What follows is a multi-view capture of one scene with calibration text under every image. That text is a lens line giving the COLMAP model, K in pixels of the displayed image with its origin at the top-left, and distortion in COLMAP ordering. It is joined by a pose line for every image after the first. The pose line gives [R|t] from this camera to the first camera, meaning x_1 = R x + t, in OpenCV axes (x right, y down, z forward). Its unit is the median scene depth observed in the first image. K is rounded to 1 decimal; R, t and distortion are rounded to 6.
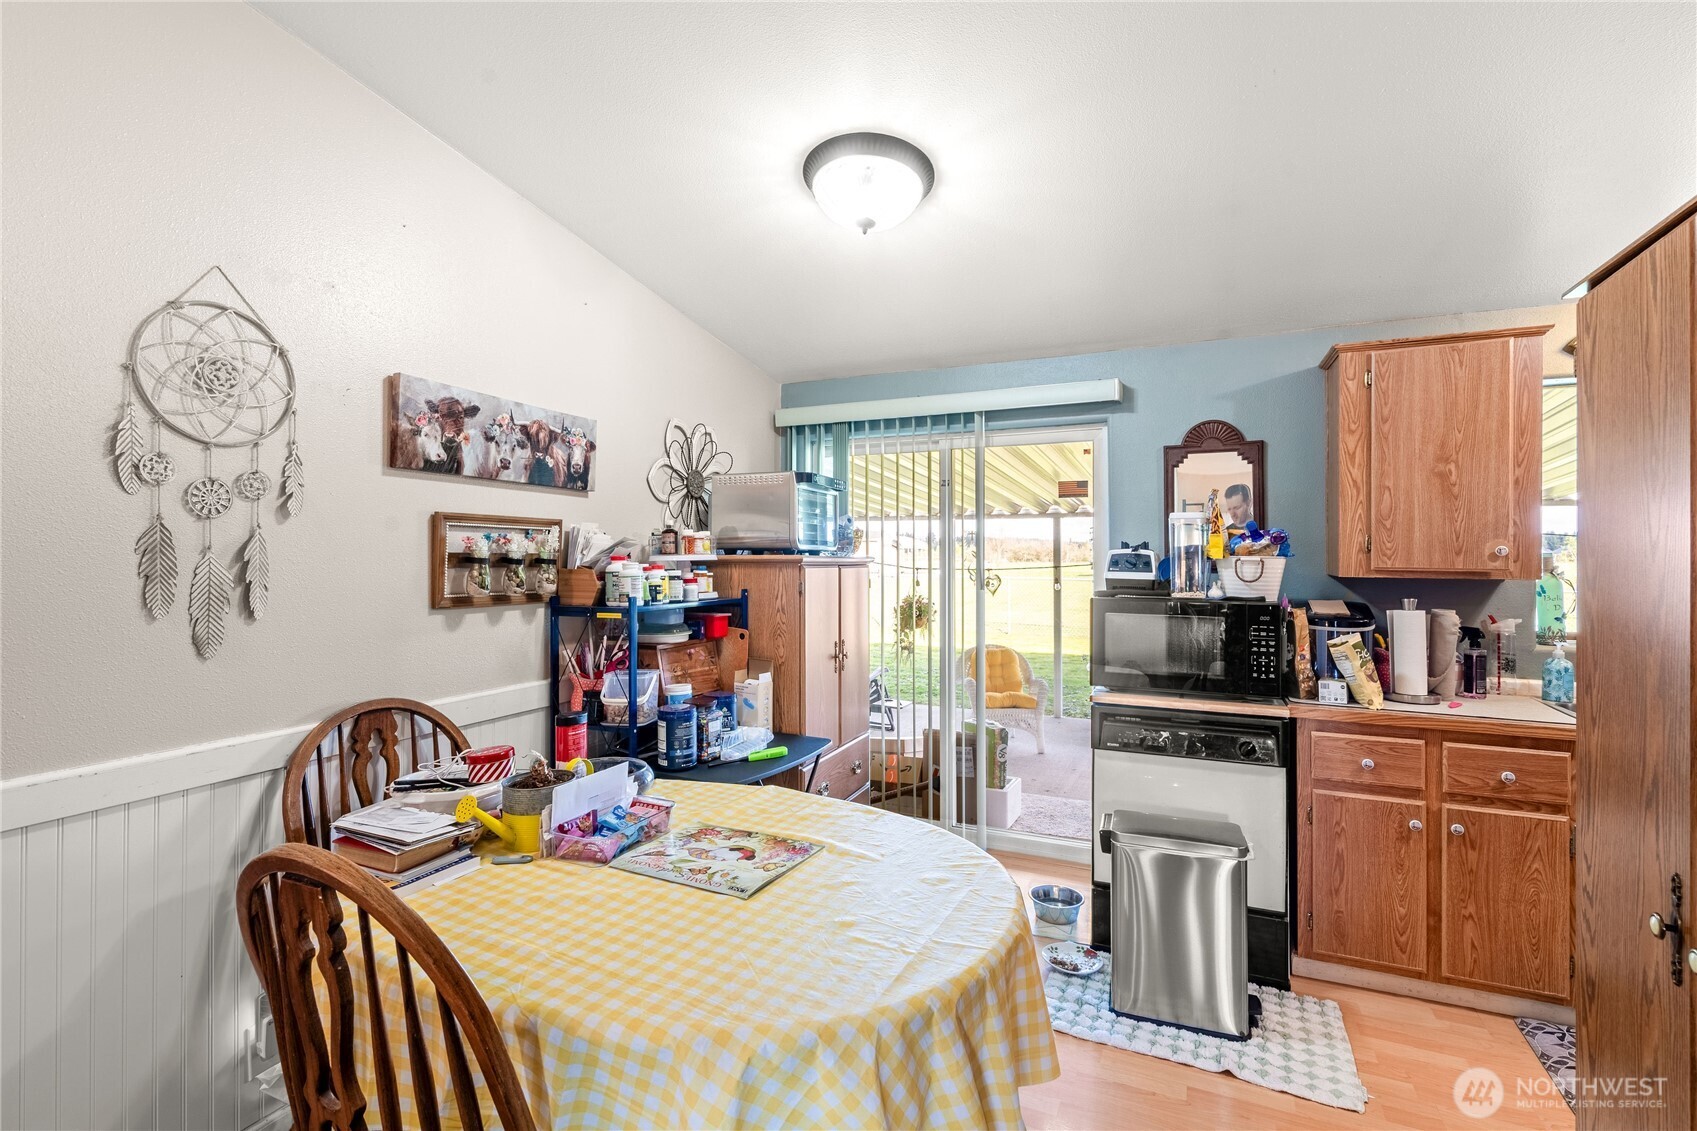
lens RADIAL K [[773.8, 0, 848.5], [0, 773.8, 565.5], [0, 0, 1]] dist [0.000737, 0.000226]
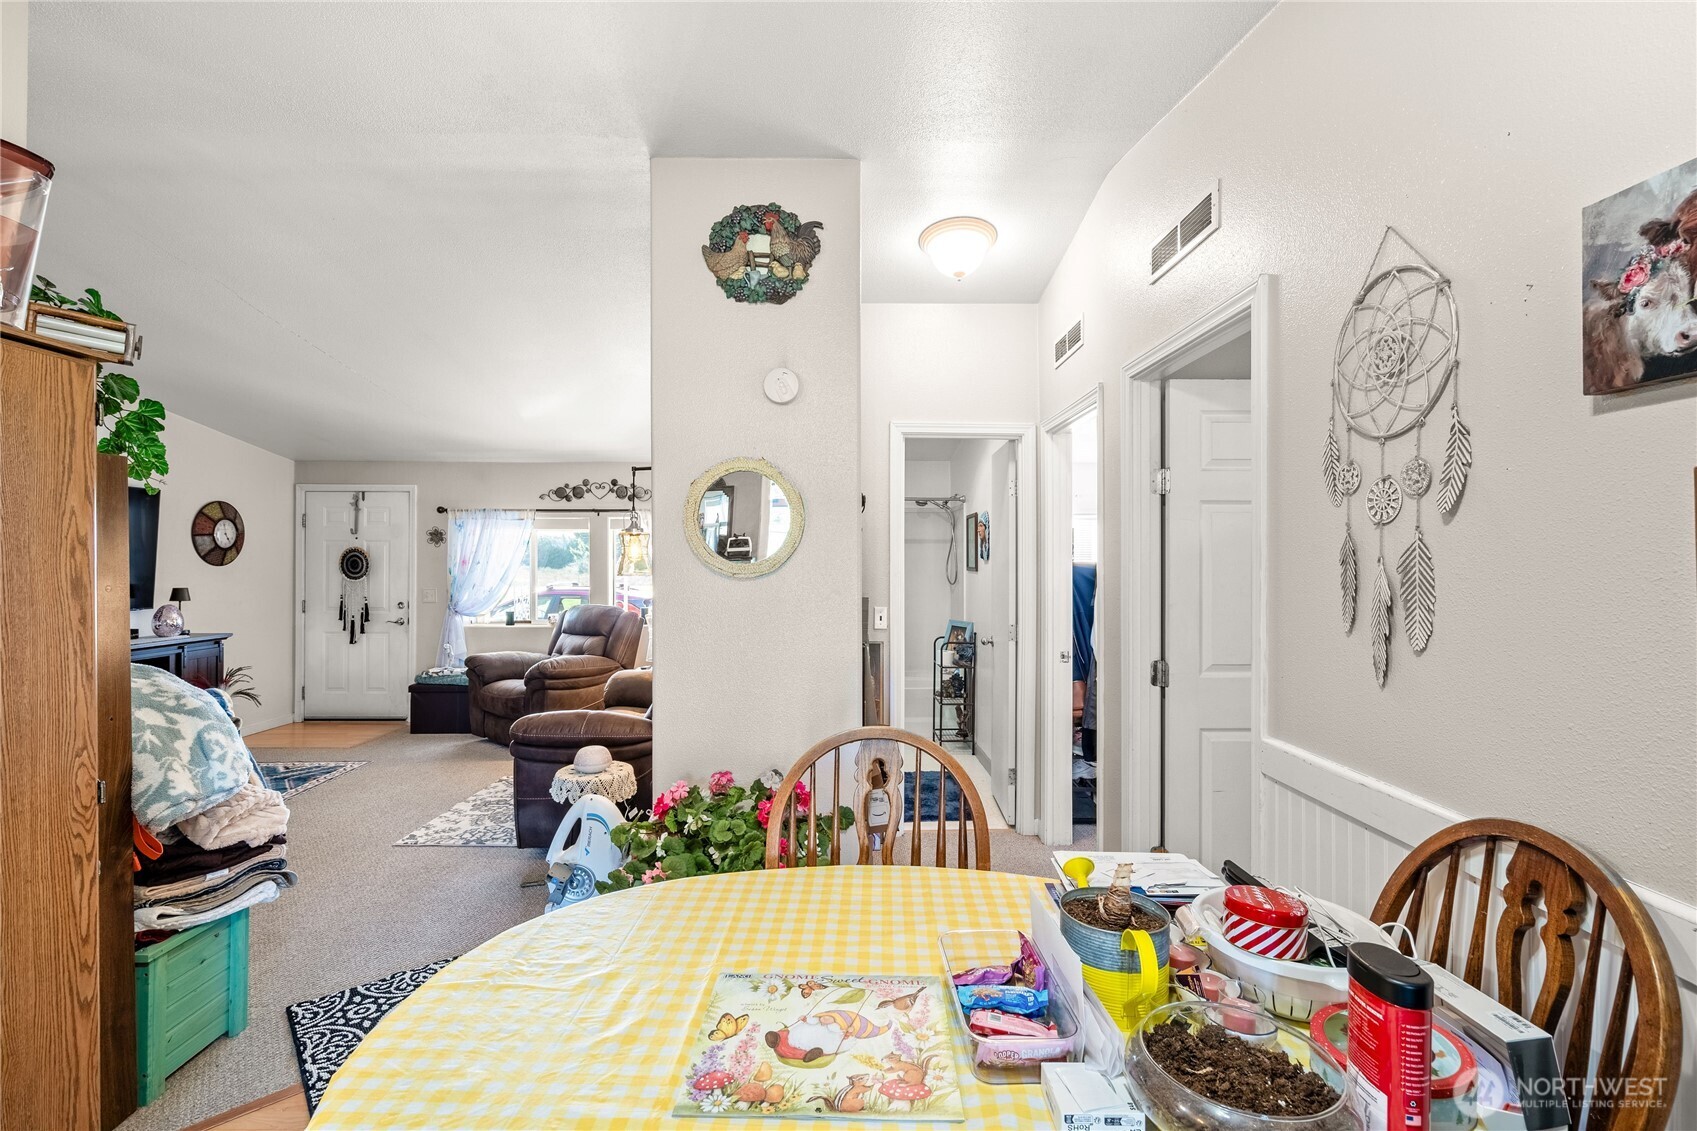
lens RADIAL K [[773.8, 0, 848.5], [0, 773.8, 565.5], [0, 0, 1]] dist [0.000737, 0.000226]
pose [[-0.903070, 0.003755, -0.429477, 0.086156], [-0.004626, 0.999819, 0.018470, -0.027418], [0.429469, 0.018667, -0.902889, 1.505417]]
